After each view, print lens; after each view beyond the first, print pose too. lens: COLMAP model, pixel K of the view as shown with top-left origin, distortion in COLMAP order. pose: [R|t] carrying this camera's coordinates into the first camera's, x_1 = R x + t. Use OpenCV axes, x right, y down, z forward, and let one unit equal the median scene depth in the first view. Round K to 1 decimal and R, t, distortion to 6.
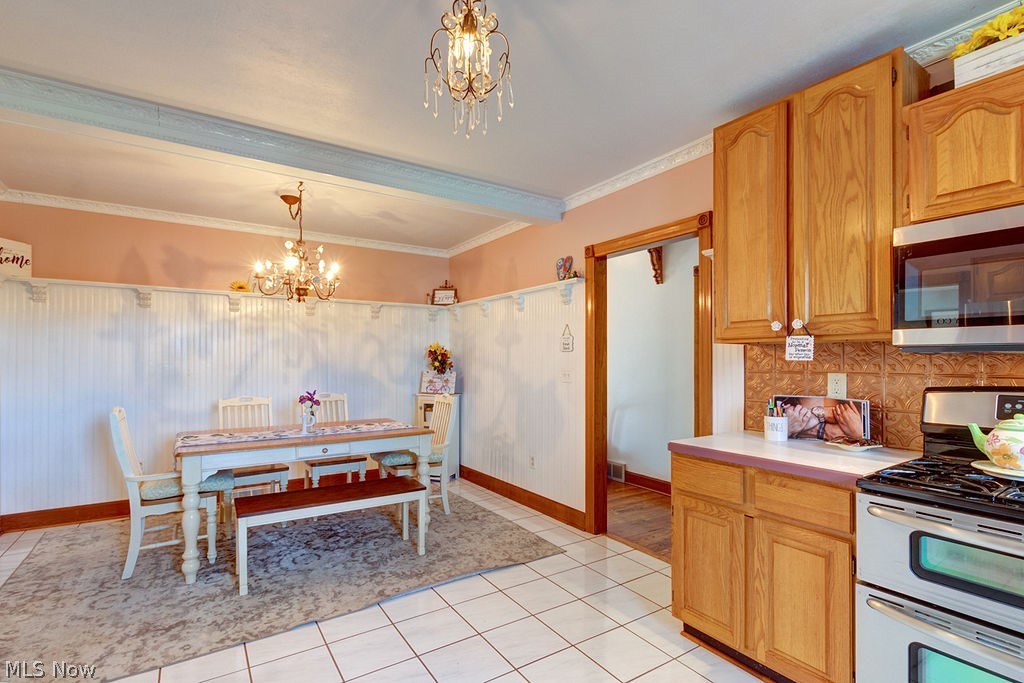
lens RADIAL K [[488.8, 0, 511.6], [0, 488.8, 352.7], [0, 0, 1]] dist [-0.002721, -0.001377]
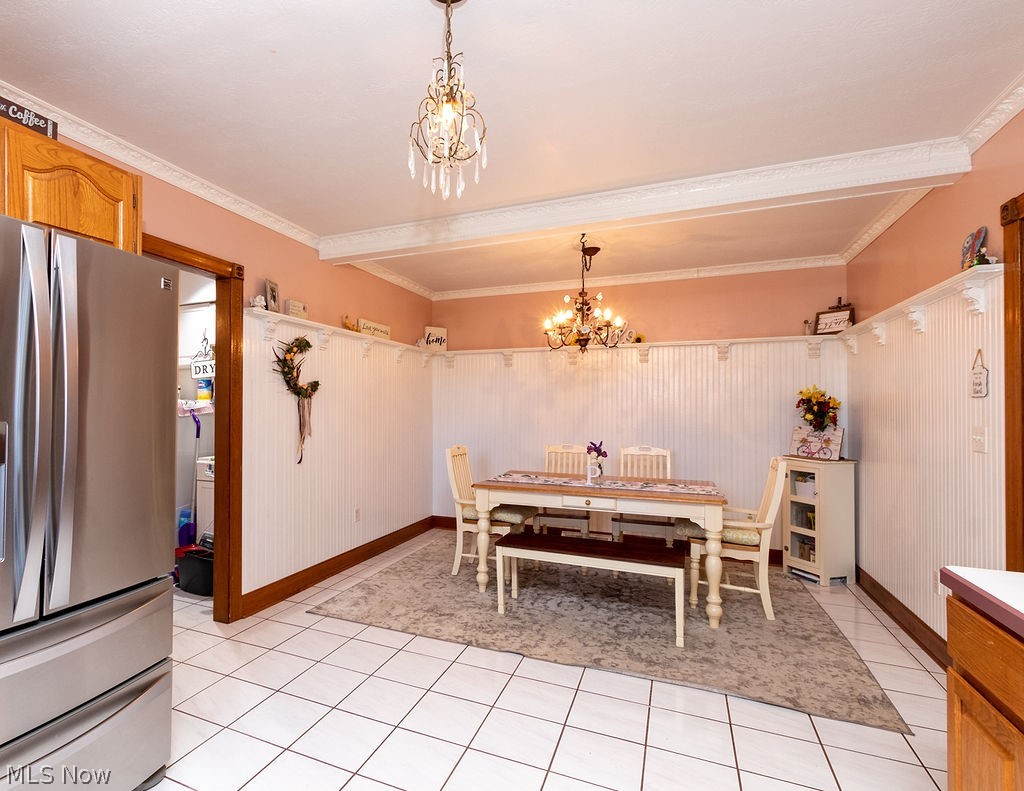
lens RADIAL K [[617.3, 0, 512.0], [0, 617.3, 395.5], [0, 0, 1]] dist [-0.002400, -0.000089]
pose [[0.503993, -0.017434, -0.863532, 0.582391], [0.007967, 0.999848, -0.015536, 0.002916], [0.863671, 0.000950, 0.504055, 0.227889]]
